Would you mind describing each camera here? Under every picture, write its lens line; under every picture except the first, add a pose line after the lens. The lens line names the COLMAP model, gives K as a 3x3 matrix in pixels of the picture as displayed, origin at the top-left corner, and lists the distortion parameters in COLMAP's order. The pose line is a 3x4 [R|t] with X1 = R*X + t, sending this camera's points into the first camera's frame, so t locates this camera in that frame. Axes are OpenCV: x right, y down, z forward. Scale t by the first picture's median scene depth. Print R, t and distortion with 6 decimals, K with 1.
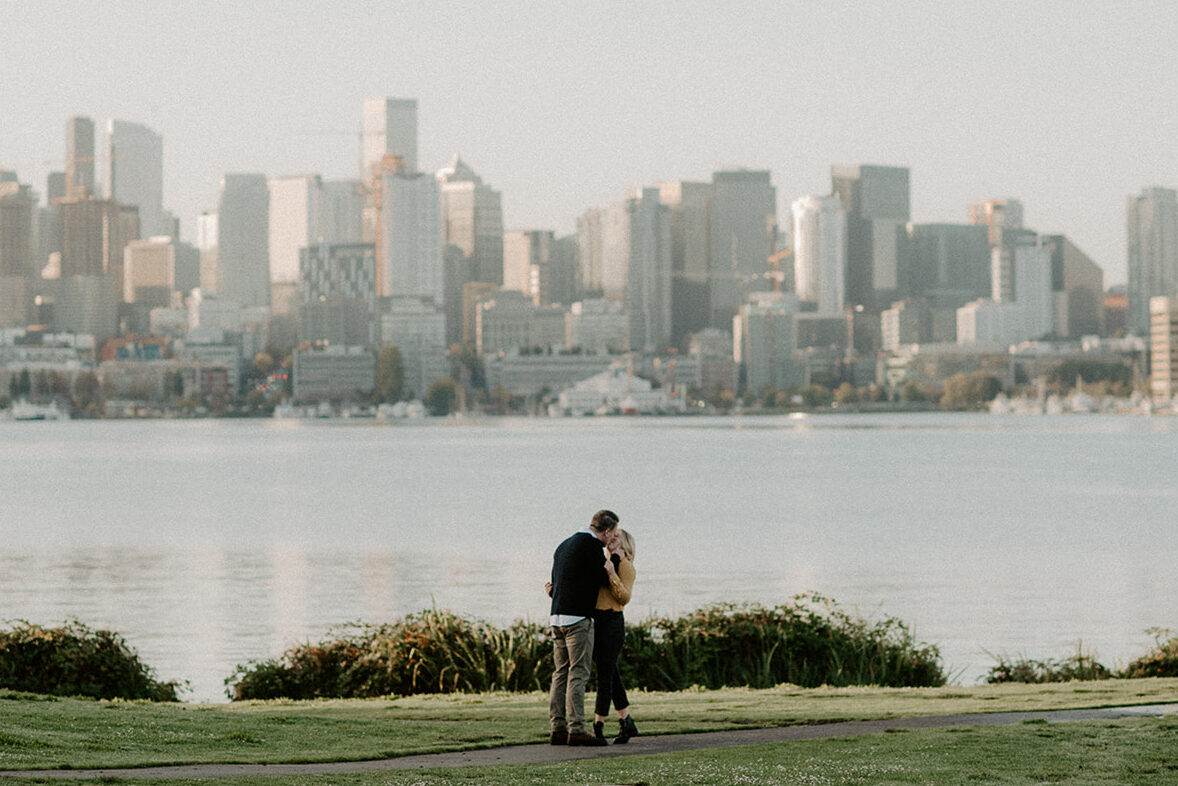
lens RADIAL K [[6998.0, 0, 589.0], [0, 6998.0, 393.0], [0, 0, 1]] dist [-0.087072, -8.010956]
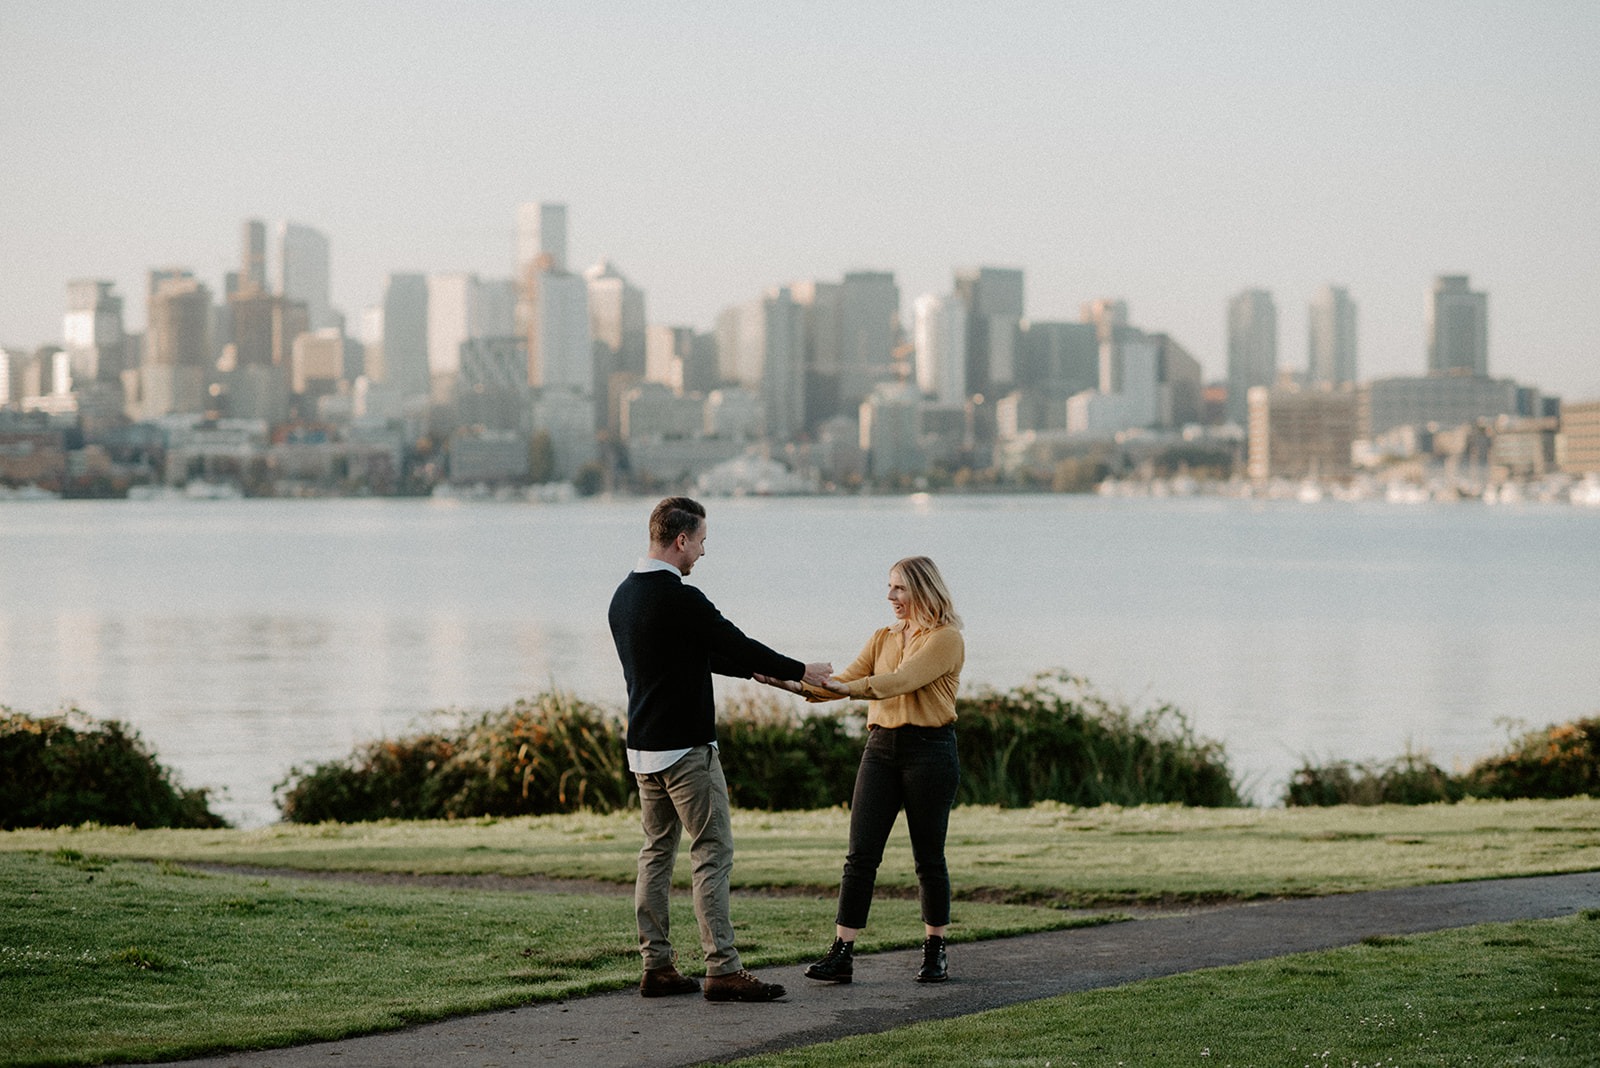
lens RADIAL K [[6098.9, 0, 925.9], [0, 6098.9, 533.9], [0, 0, 1]] dist [-0.033771, -2.185589]
pose [[0.999439, 0.002193, 0.033421, -0.004221], [-0.002449, 0.999968, 0.007619, 0.008959], [-0.033404, -0.007696, 0.999412, 0.347135]]
